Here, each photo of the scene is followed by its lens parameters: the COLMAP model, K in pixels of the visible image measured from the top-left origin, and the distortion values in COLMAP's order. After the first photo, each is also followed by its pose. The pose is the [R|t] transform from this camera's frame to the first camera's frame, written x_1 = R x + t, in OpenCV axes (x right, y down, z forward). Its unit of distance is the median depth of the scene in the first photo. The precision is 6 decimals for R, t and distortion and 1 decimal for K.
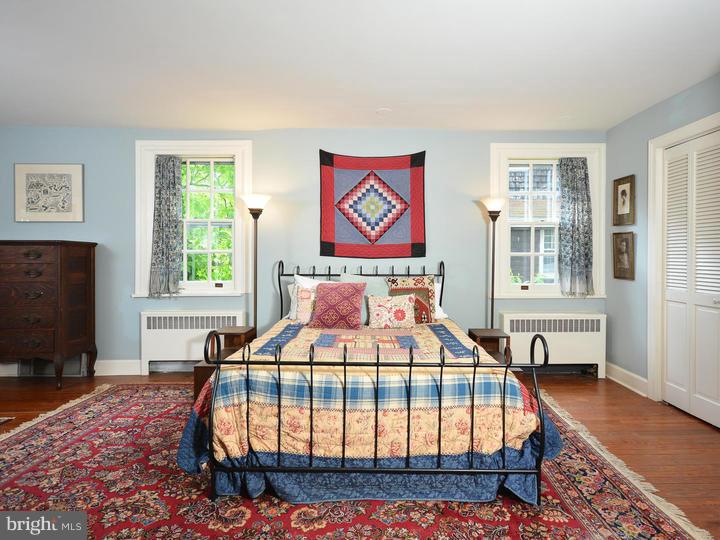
lens RADIAL K [[429.3, 0, 362.1], [0, 429.3, 263.9], [0, 0, 1]] dist [0.004967, 0.007916]
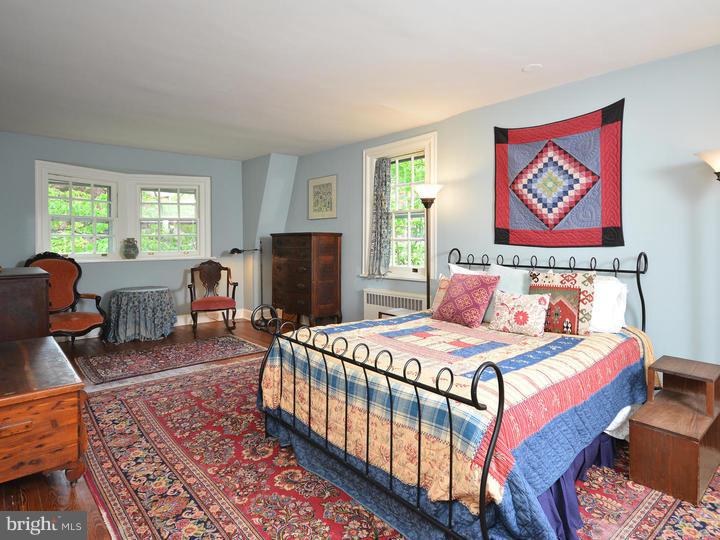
lens RADIAL K [[429.3, 0, 360.8], [0, 429.3, 246.6], [0, 0, 1]] dist [0.004967, 0.007916]
pose [[0.647634, 0.009580, -0.761891, 0.436756], [-0.010314, 0.999940, 0.003806, -0.014244], [0.761881, 0.005394, 0.647694, 0.205883]]
